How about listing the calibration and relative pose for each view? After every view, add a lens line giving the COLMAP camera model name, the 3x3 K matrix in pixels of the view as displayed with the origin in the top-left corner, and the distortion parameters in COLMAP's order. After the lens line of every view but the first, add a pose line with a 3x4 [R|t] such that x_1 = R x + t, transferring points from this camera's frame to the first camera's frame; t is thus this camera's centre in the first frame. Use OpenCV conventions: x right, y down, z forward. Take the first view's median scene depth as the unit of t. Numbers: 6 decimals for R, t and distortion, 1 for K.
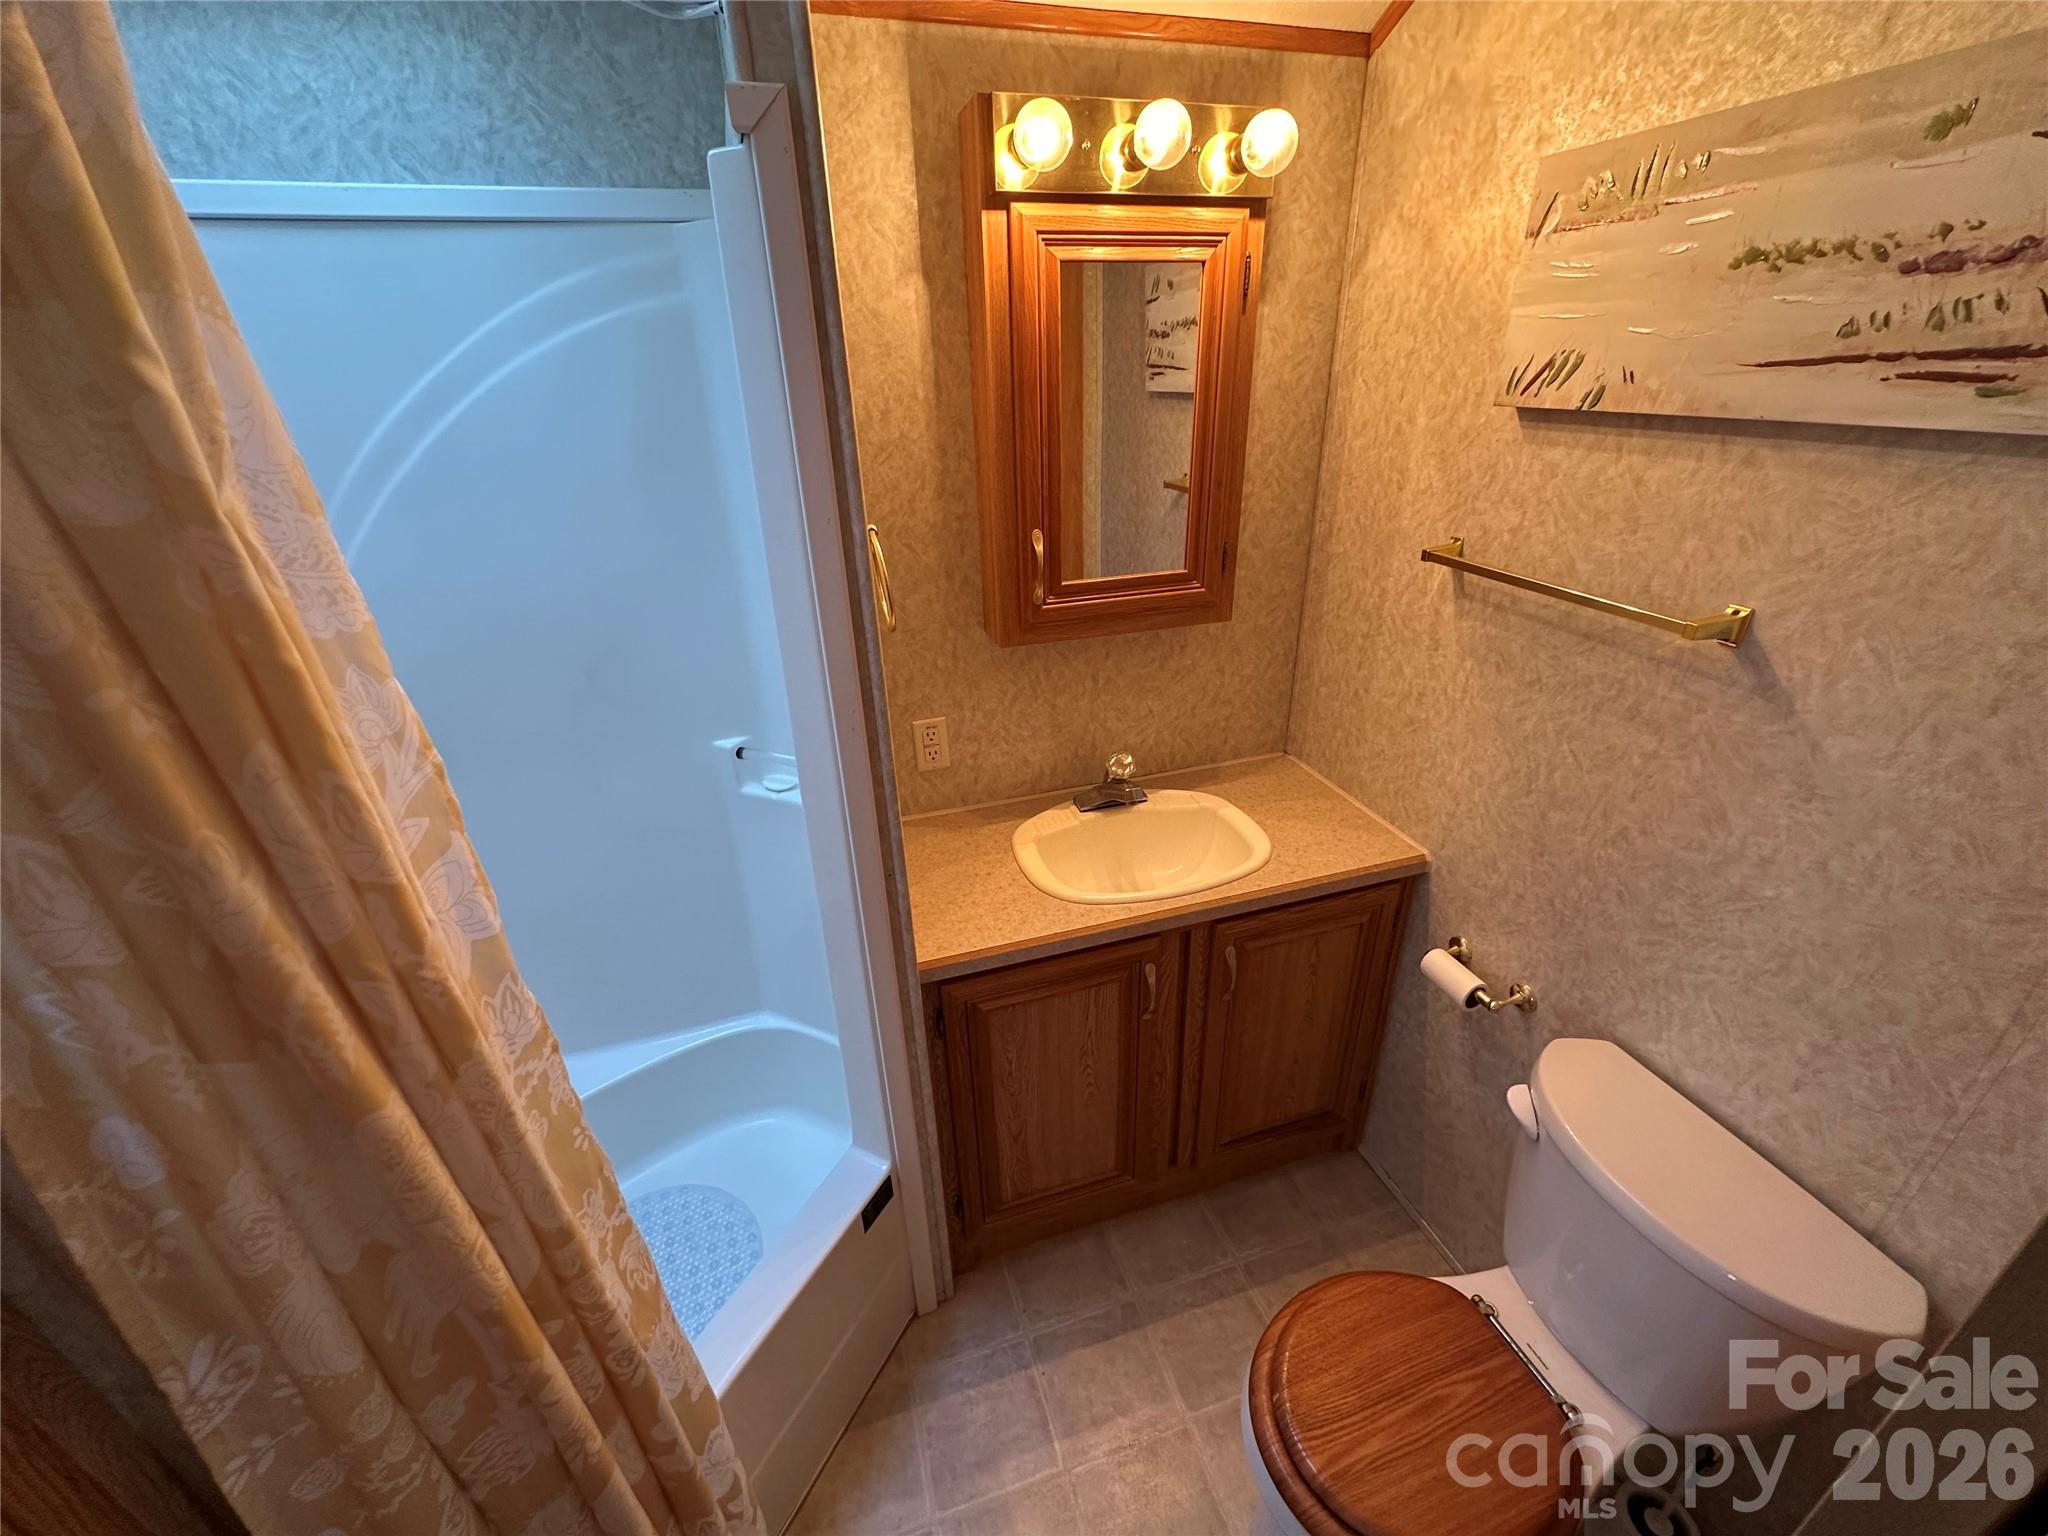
lens RADIAL K [[820.3, 0, 1024.0], [0, 820.3, 768.0], [0, 0, 1]] dist [-0.002812, -0.000001]
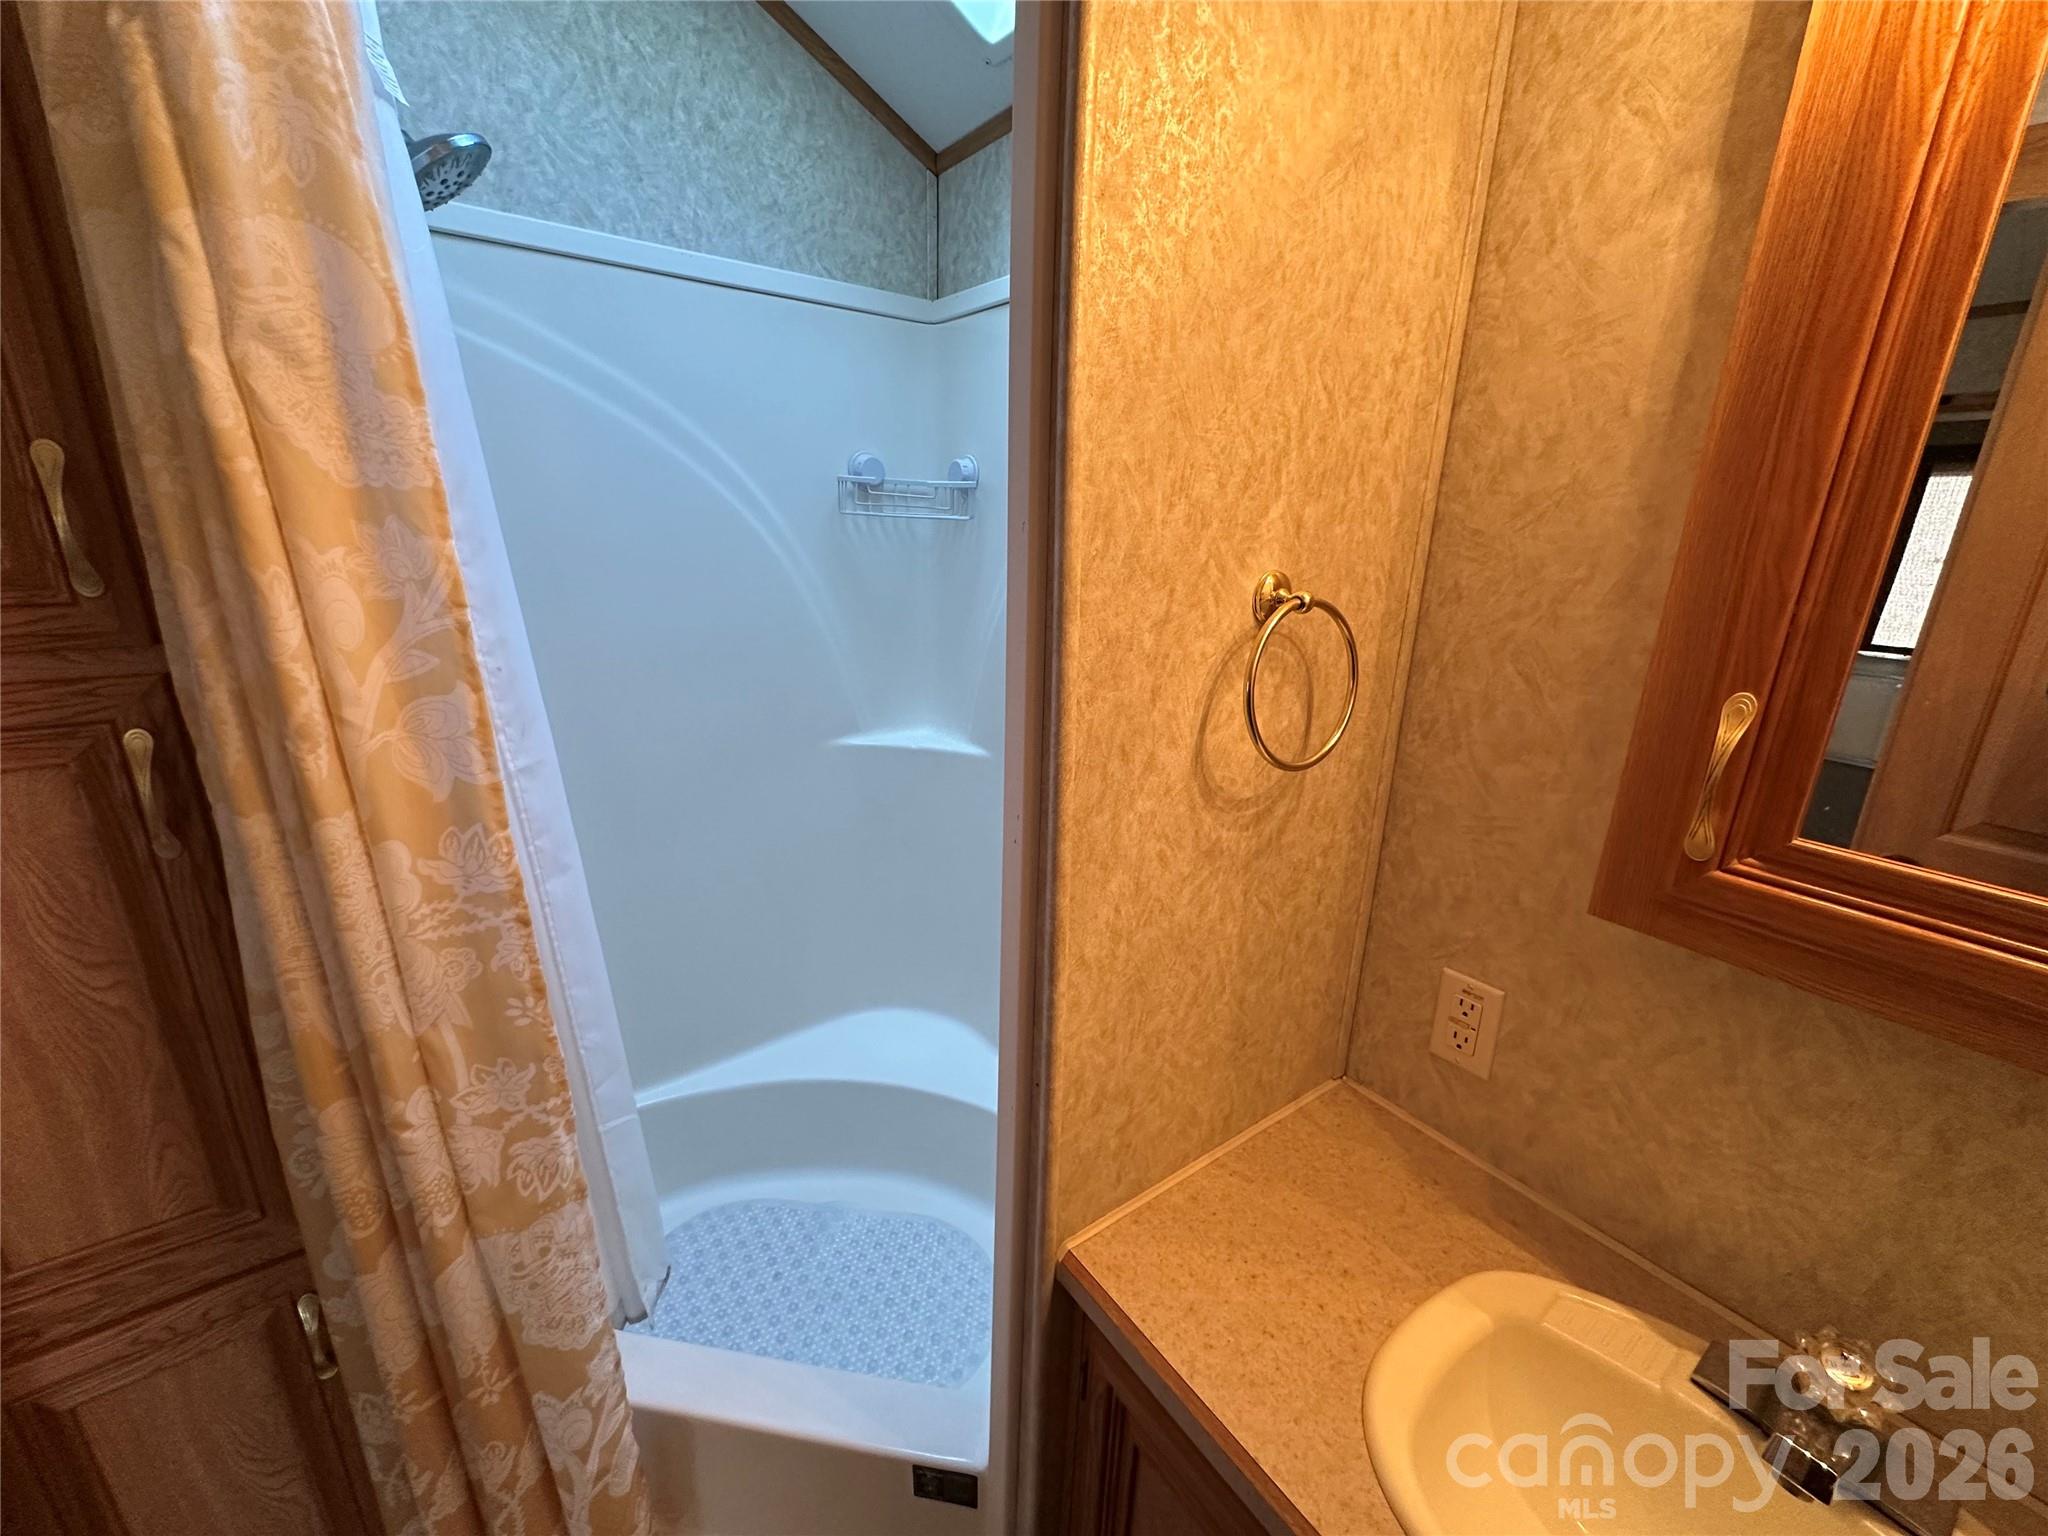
lens RADIAL K [[820.3, 0, 1024.0], [0, 820.3, 768.0], [0, 0, 1]] dist [-0.002812, -0.000001]
pose [[0.319369, 0.312764, -0.894529, 0.270421], [-0.451561, 0.880129, 0.146510, -0.145676], [0.833124, 0.357144, 0.422318, 0.508436]]
